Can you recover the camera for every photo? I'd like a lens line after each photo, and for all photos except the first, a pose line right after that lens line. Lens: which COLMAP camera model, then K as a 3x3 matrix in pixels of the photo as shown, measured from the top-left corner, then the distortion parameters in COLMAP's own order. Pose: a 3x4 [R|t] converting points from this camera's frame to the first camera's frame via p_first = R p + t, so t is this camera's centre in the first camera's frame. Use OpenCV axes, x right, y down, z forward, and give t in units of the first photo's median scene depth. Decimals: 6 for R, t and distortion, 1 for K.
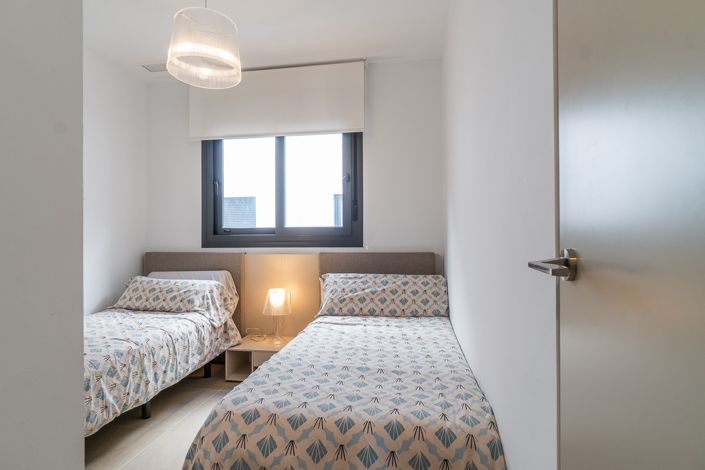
lens RADIAL K [[404.4, 0, 352.5], [0, 404.4, 235.0], [0, 0, 1]] dist [0.003137, 0.000475]
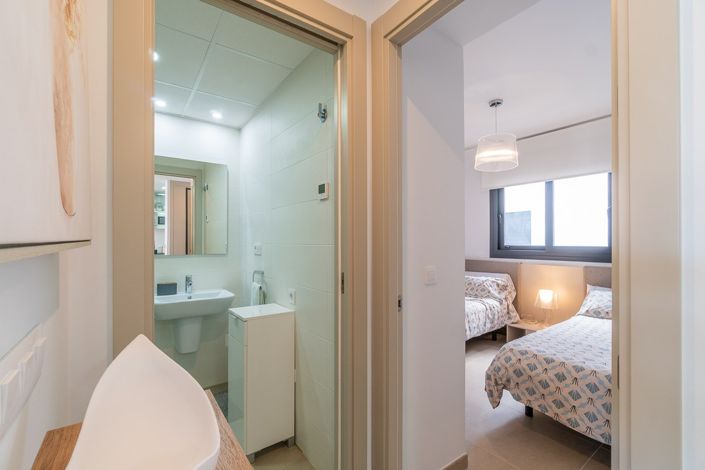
lens RADIAL K [[306.3, 0, 339.5], [0, 306.3, 238.9], [0, 0, 1]] dist [-0.000631, -0.000124]
pose [[0.699540, -0.001255, -0.714593, 0.086594], [0.002792, 0.999996, 0.000977, -0.057942], [0.714588, -0.002679, 0.699540, -0.315450]]
